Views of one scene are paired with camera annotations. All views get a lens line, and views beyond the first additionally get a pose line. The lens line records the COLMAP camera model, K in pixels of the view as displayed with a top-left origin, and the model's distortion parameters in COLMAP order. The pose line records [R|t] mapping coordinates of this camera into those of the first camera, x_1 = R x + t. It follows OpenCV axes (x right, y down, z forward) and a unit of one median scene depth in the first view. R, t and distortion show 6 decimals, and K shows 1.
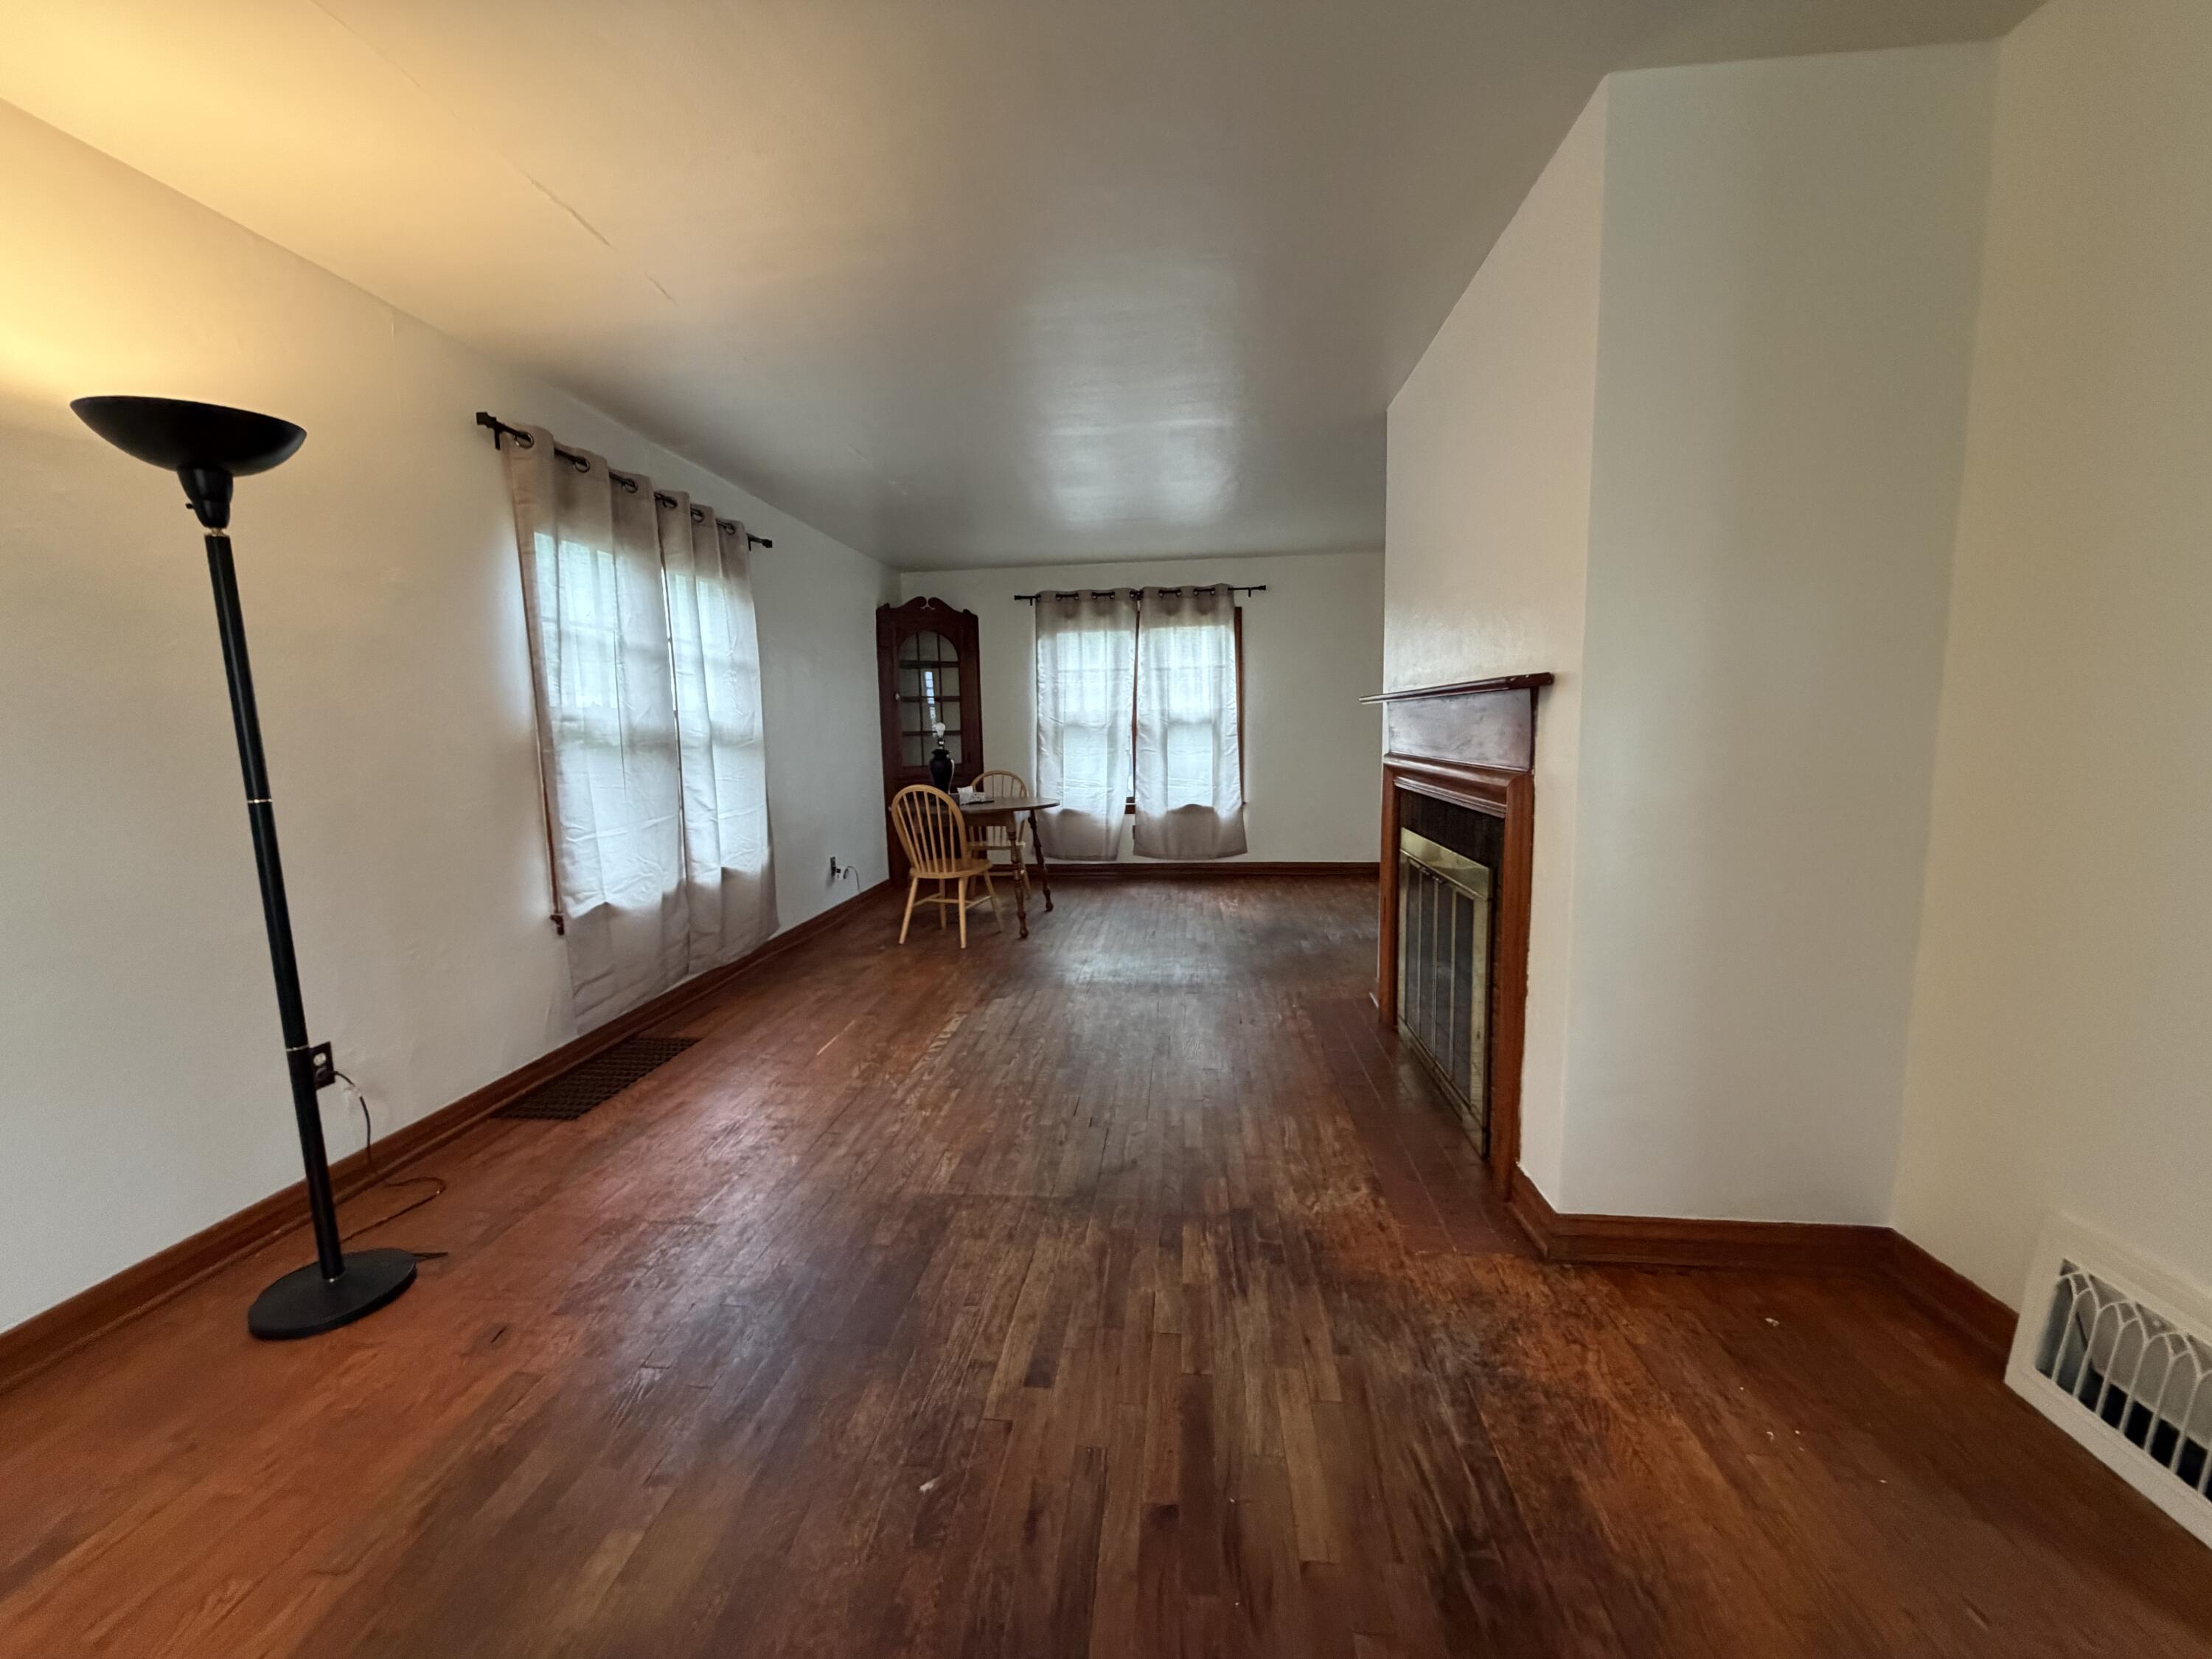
lens RADIAL K [[883.5, 0, 1105.2], [0, 883.5, 822.5], [0, 0, 1]] dist [0.004350, 0.000320]
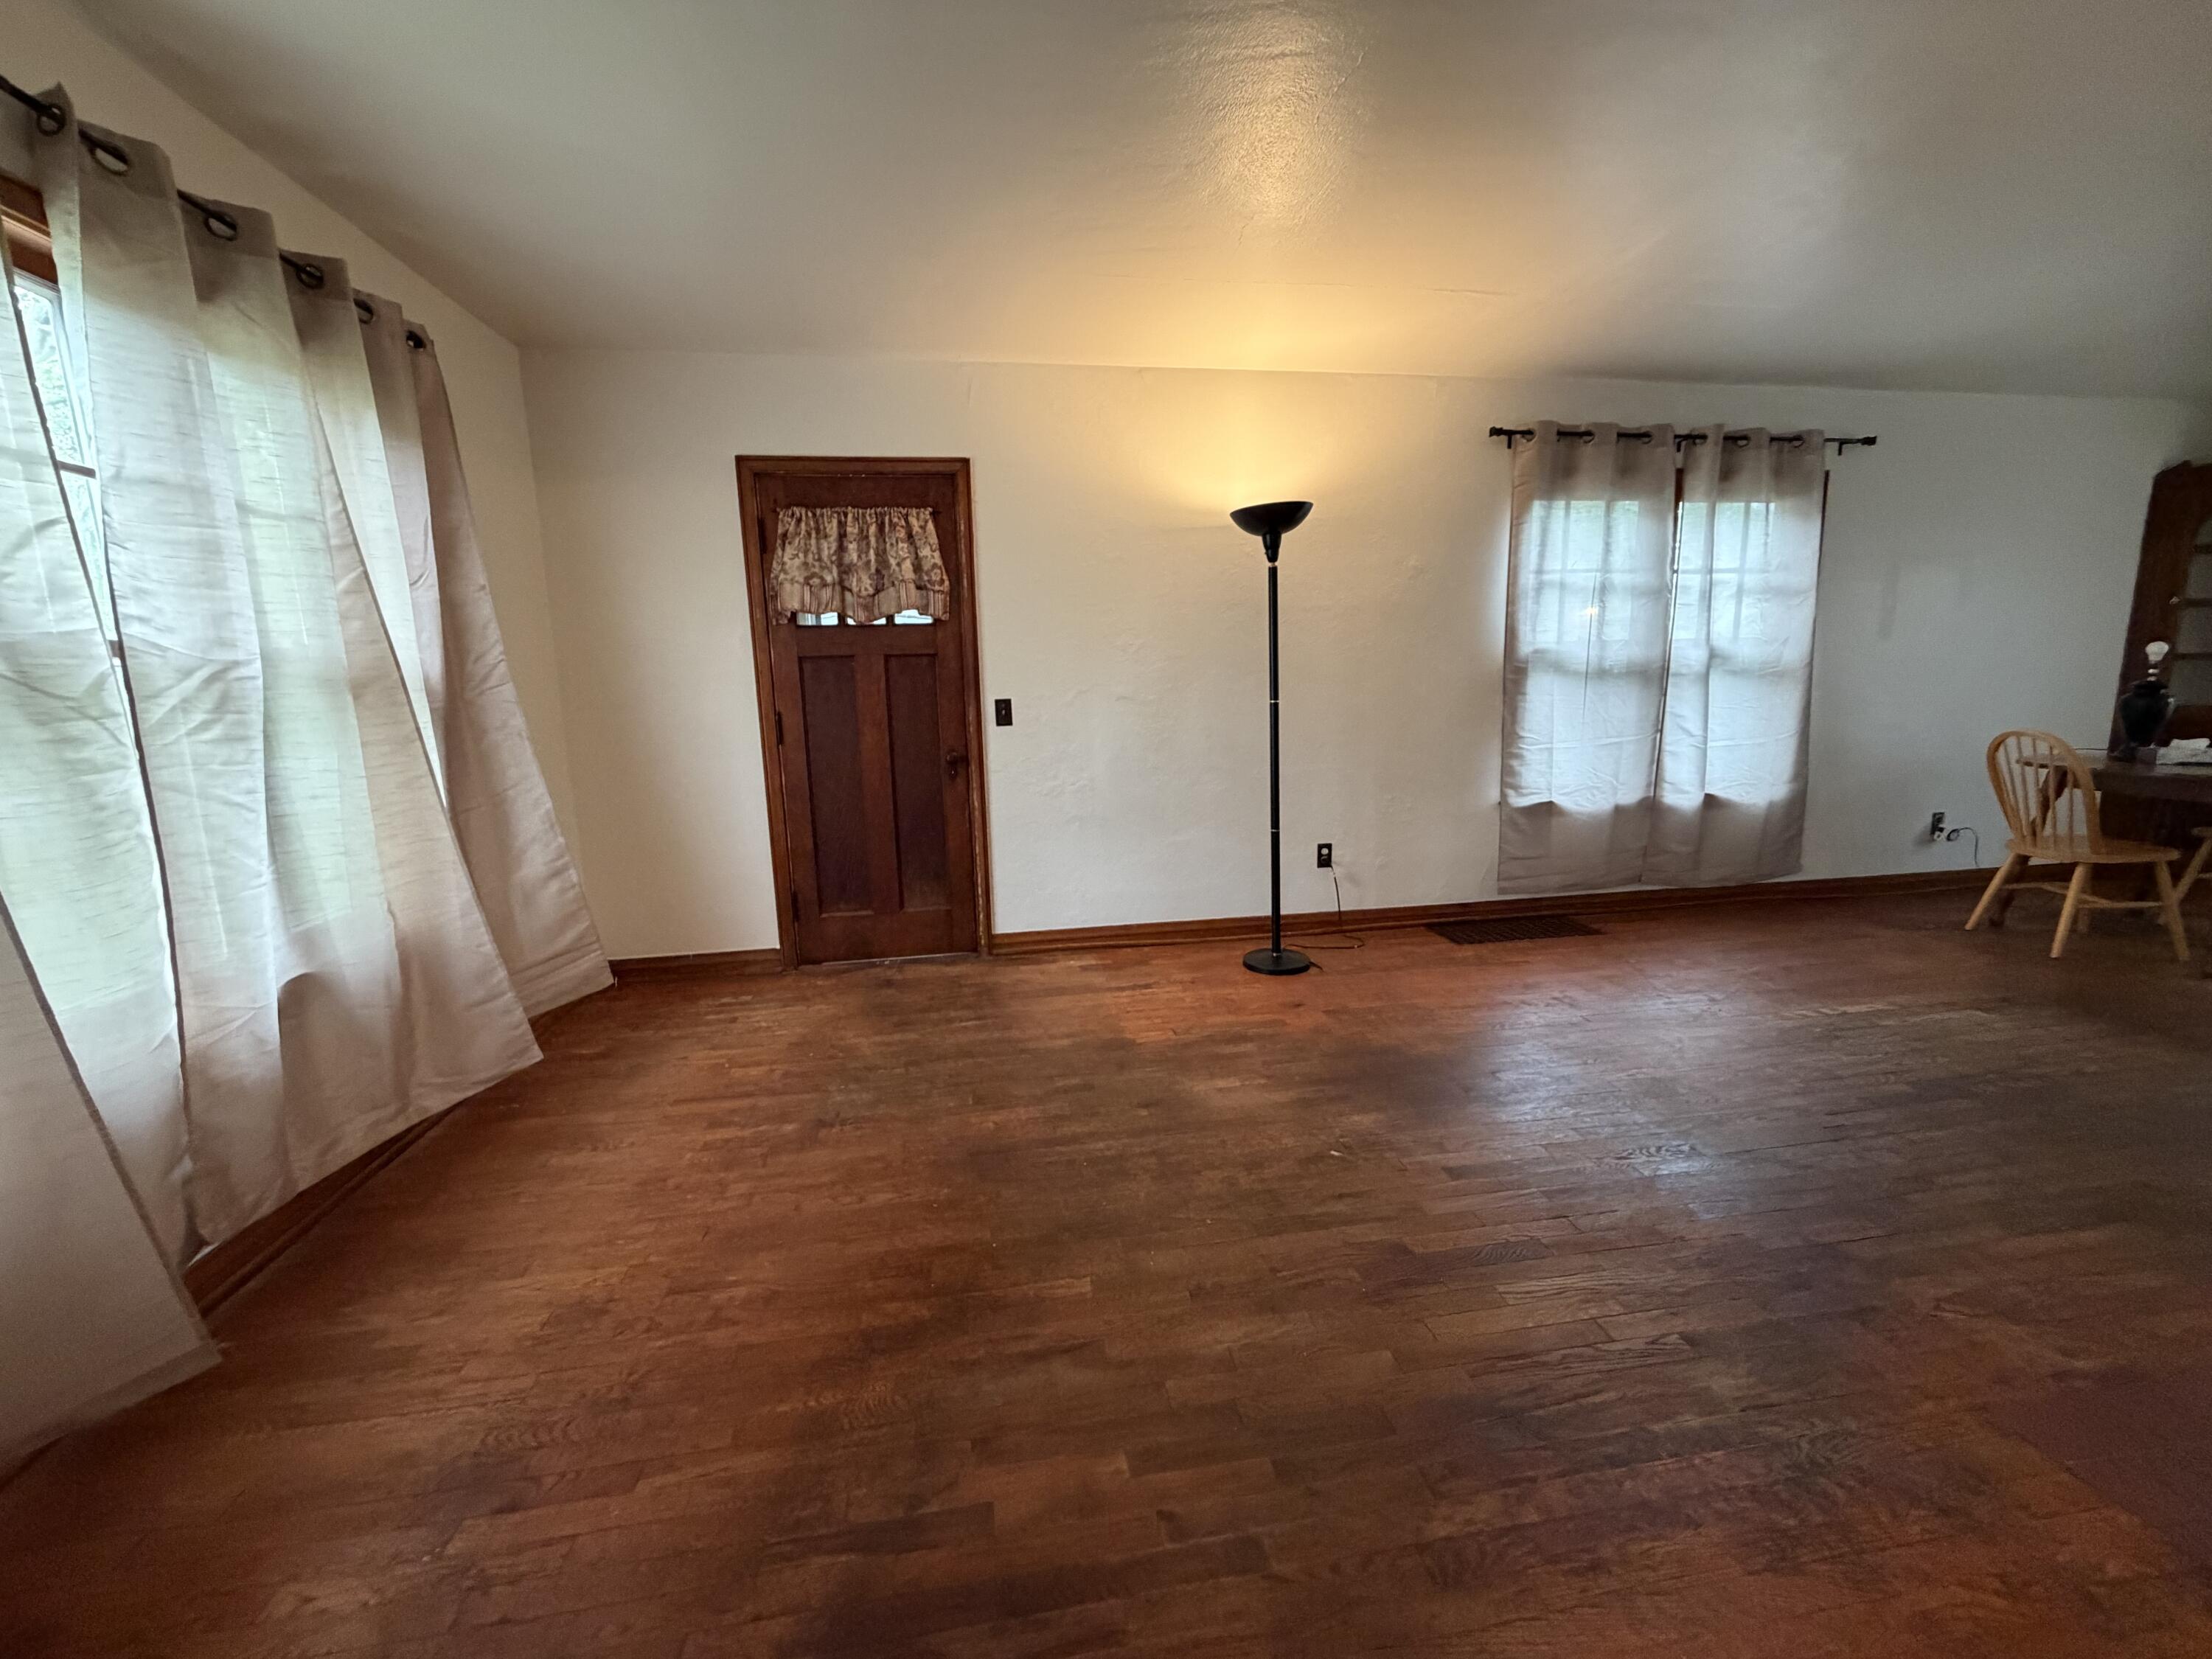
lens RADIAL K [[883.5, 0, 1098.0], [0, 883.5, 822.3], [0, 0, 1]] dist [0.004350, 0.000320]
pose [[0.253985, 0.172443, -0.951711, 0.454818], [-0.087840, 0.984024, 0.154856, -0.015758], [0.963211, 0.044267, 0.265075, 0.063036]]
